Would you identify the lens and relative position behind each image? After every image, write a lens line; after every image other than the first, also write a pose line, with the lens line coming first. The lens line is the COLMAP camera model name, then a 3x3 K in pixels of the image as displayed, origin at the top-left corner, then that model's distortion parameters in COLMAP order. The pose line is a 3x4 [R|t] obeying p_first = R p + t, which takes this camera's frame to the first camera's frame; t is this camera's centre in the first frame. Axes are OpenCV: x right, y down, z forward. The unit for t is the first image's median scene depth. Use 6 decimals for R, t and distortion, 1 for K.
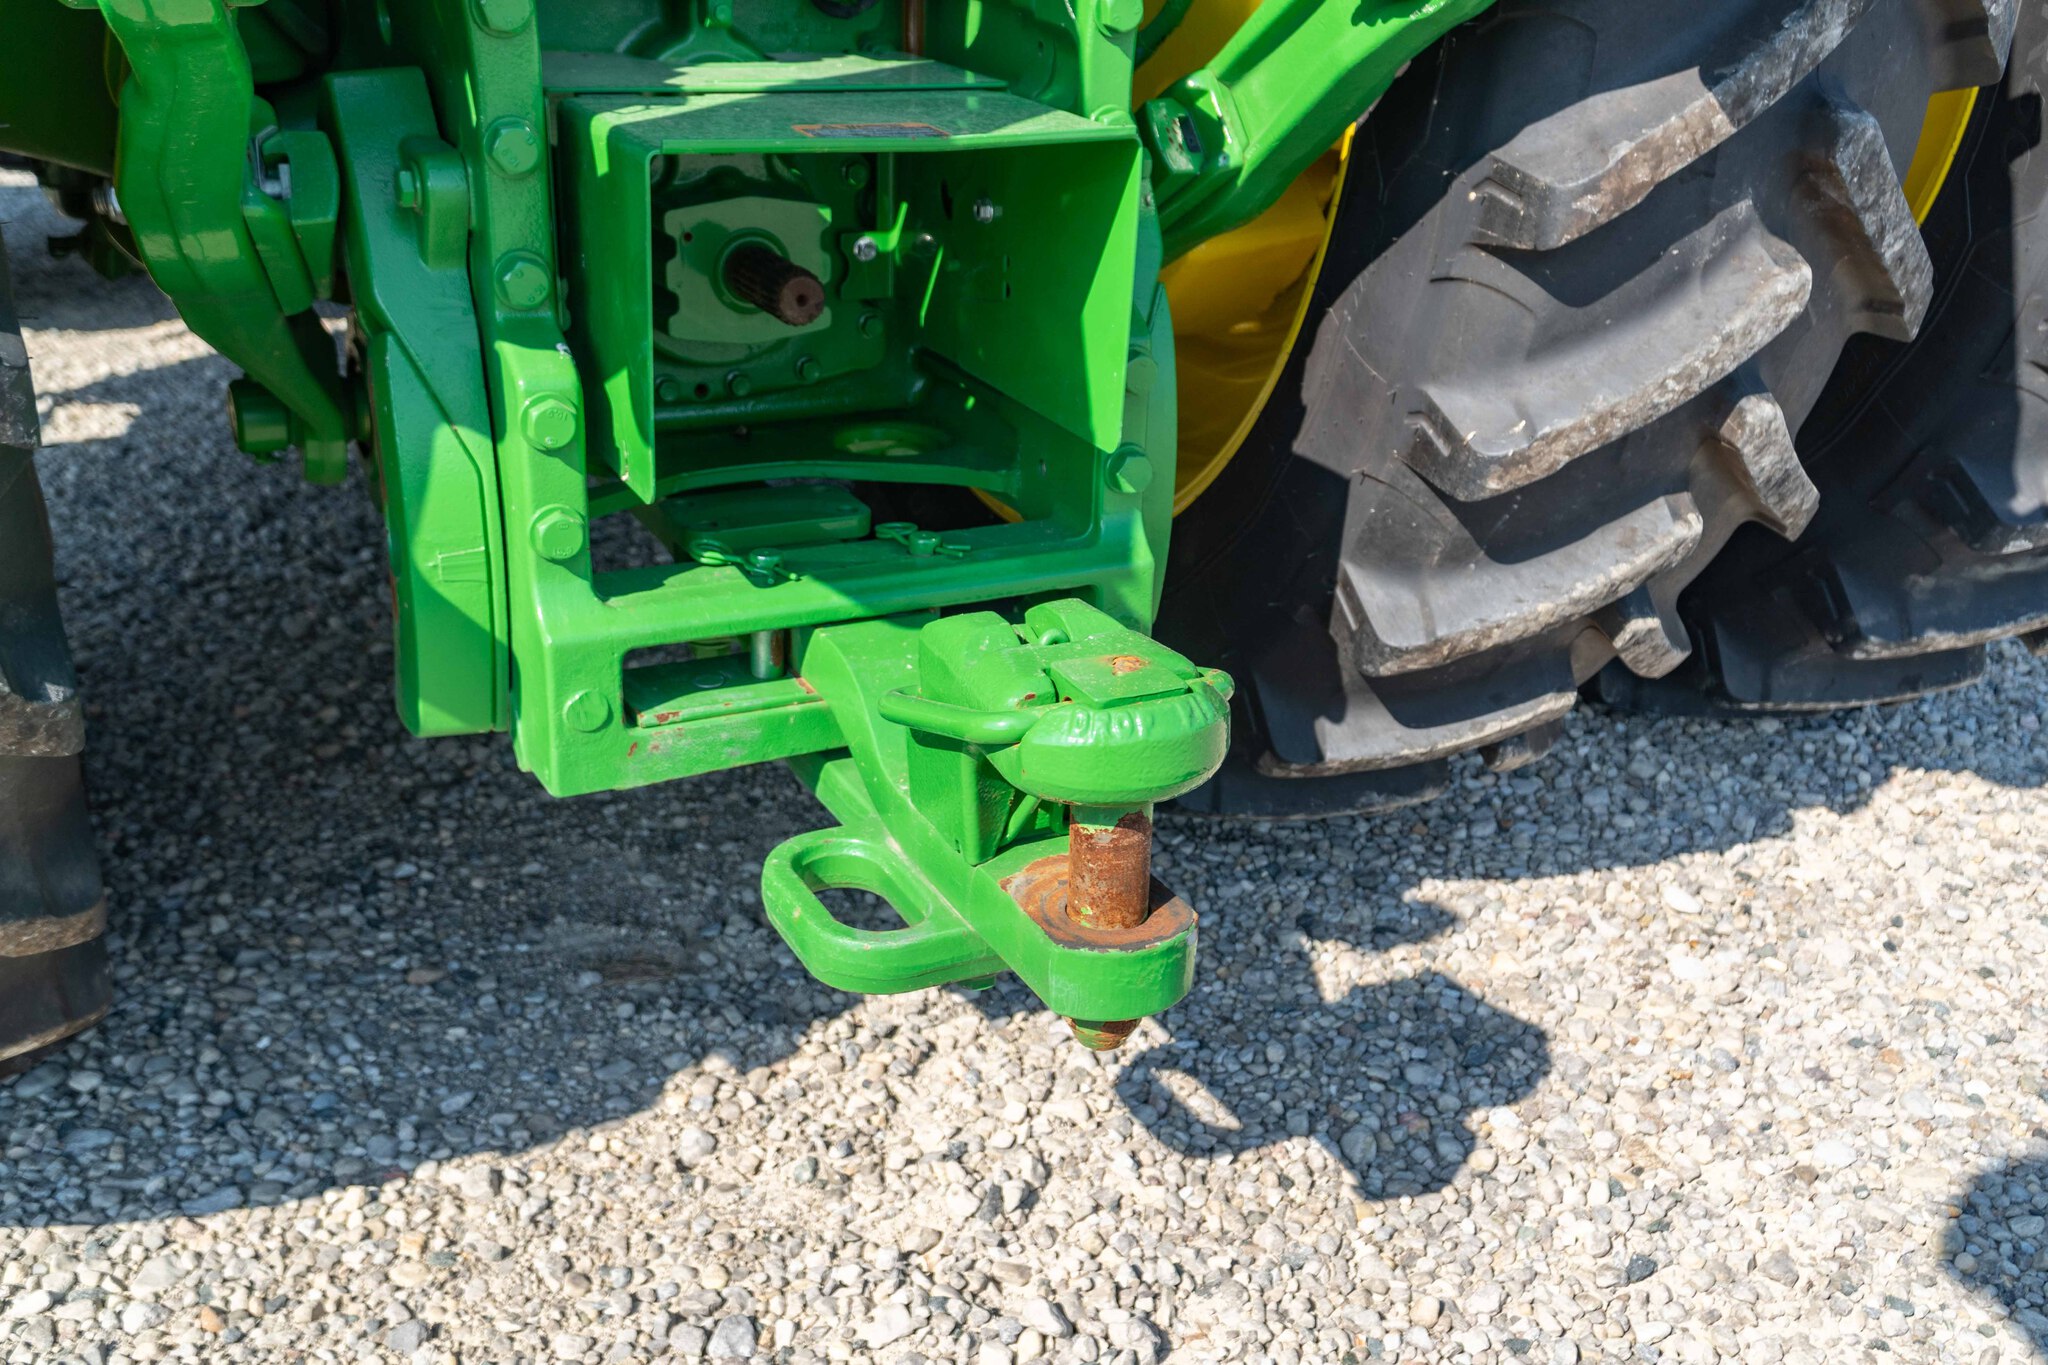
lens RADIAL K [[2058.9, 0, 1063.9], [0, 2058.9, 708.8], [0, 0, 1]] dist [0.068991, -0.024617]
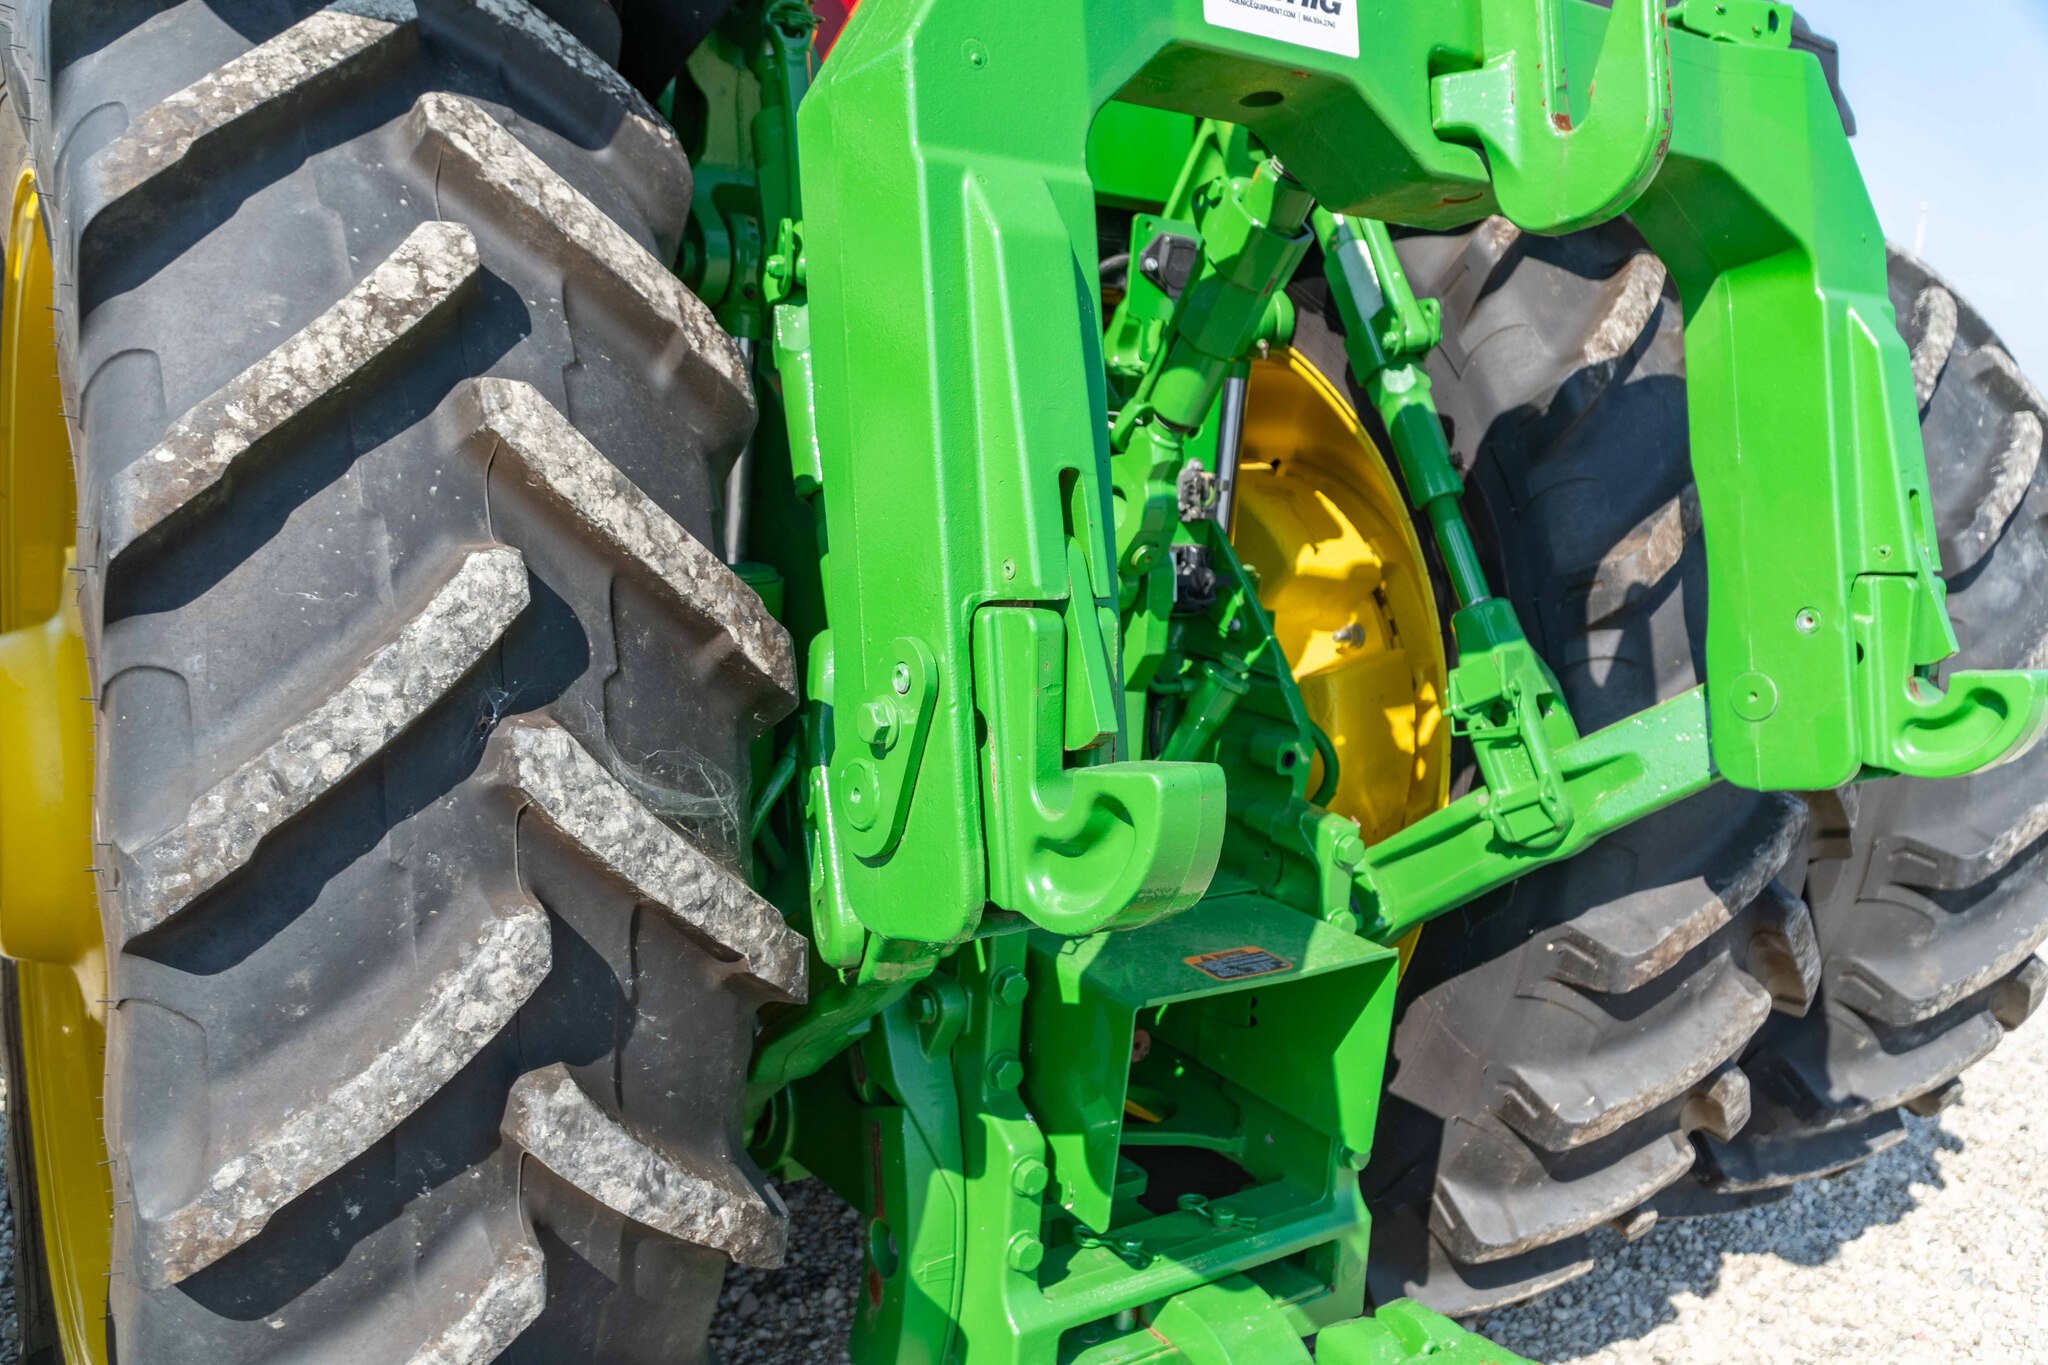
lens RADIAL K [[1635.5, 0, 1024.0], [0, 1635.5, 682.5], [0, 0, 1]] dist [0.004091, -0.000758]
pose [[0.991913, 0.001525, 0.126911, -0.300710], [0.027200, 0.974141, -0.224299, -0.164816], [-0.123972, 0.225937, 0.966221, -0.120485]]
